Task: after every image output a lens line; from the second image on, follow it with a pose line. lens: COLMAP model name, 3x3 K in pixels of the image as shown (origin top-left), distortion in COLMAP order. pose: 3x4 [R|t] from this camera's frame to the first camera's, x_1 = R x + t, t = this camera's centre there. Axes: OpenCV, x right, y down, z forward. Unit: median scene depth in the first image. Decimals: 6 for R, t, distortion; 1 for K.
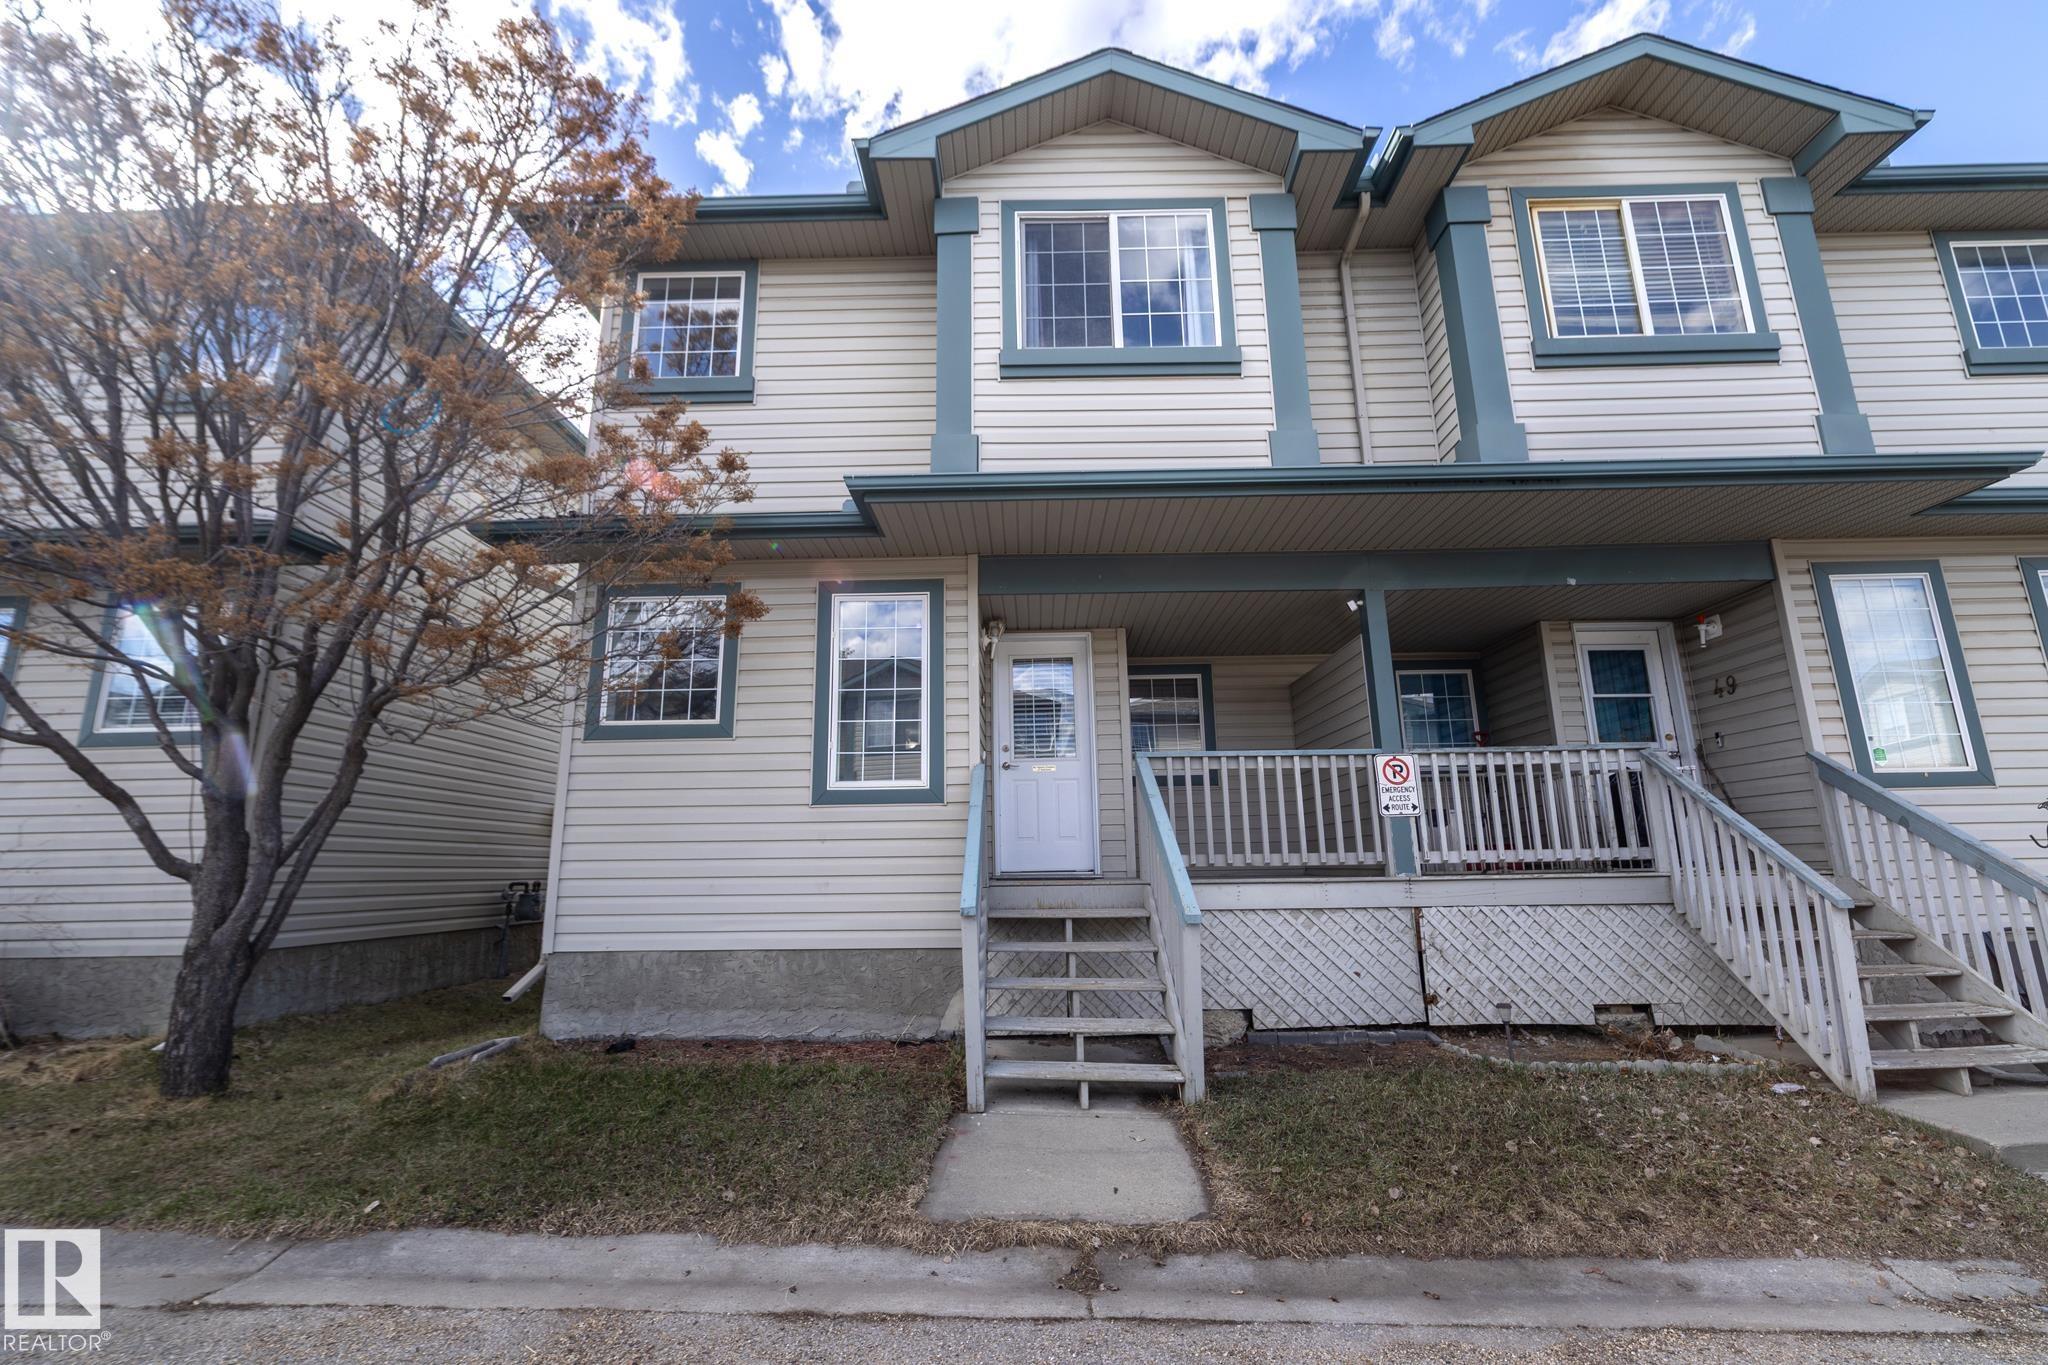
lens RADIAL K [[874.1, 0, 1028.5], [0, 874.1, 680.4], [0, 0, 1]] dist [-0.002063, -0.000280]
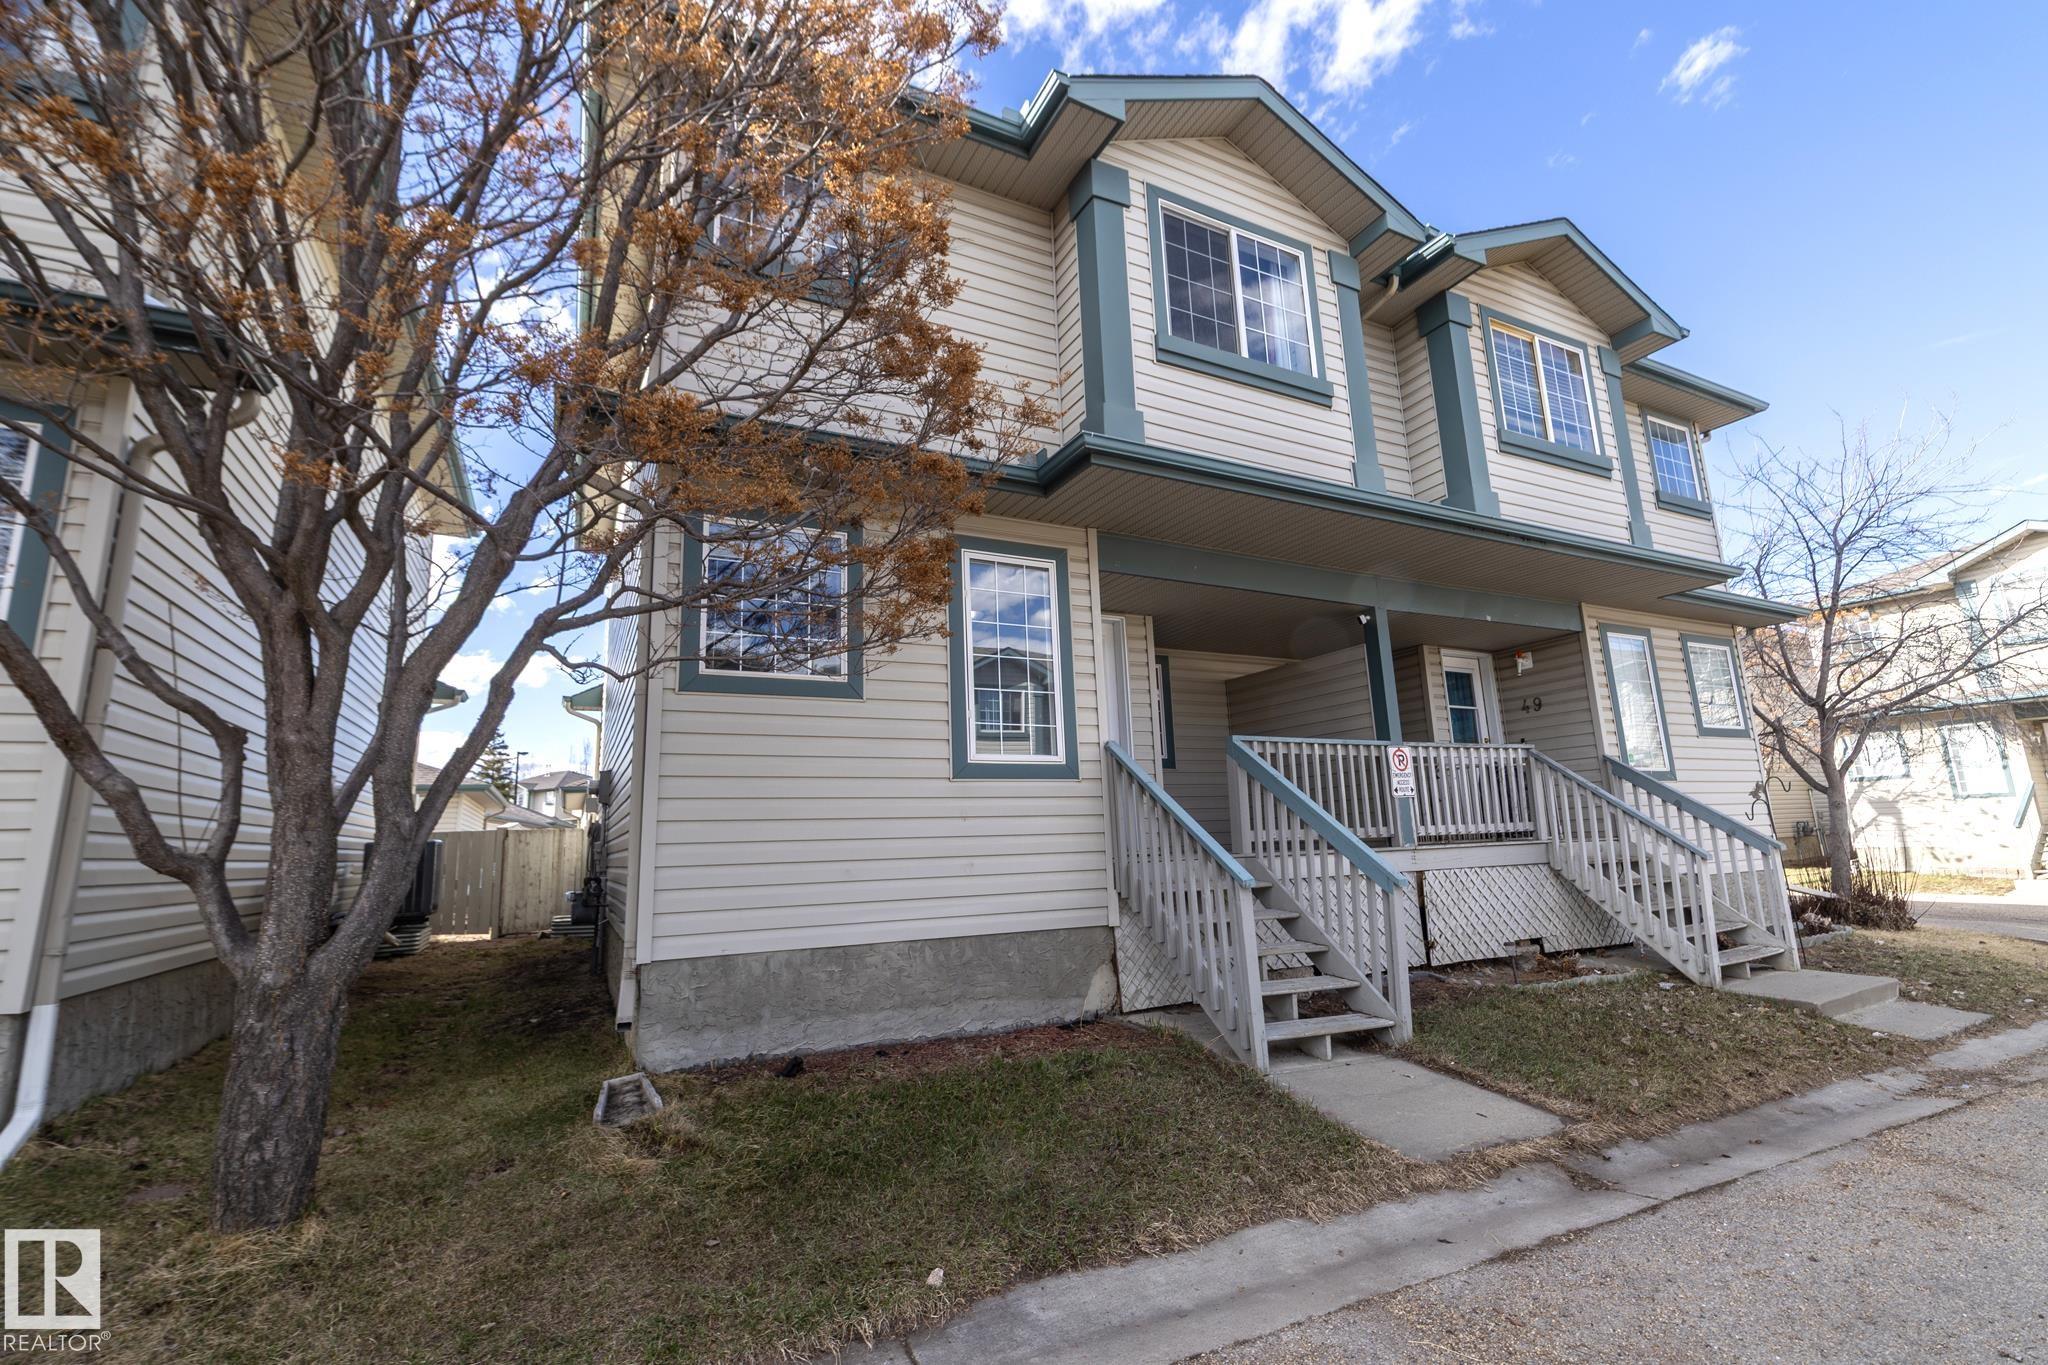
lens RADIAL K [[883.4, 0, 1019.4], [0, 883.4, 671.7], [0, 0, 1]] dist [-0.002457, -0.000400]
pose [[0.886207, 0.074533, 0.457254, -0.628680], [-0.078335, 0.996870, -0.010671, 0.037163], [-0.456618, -0.026362, 0.889272, 0.159204]]
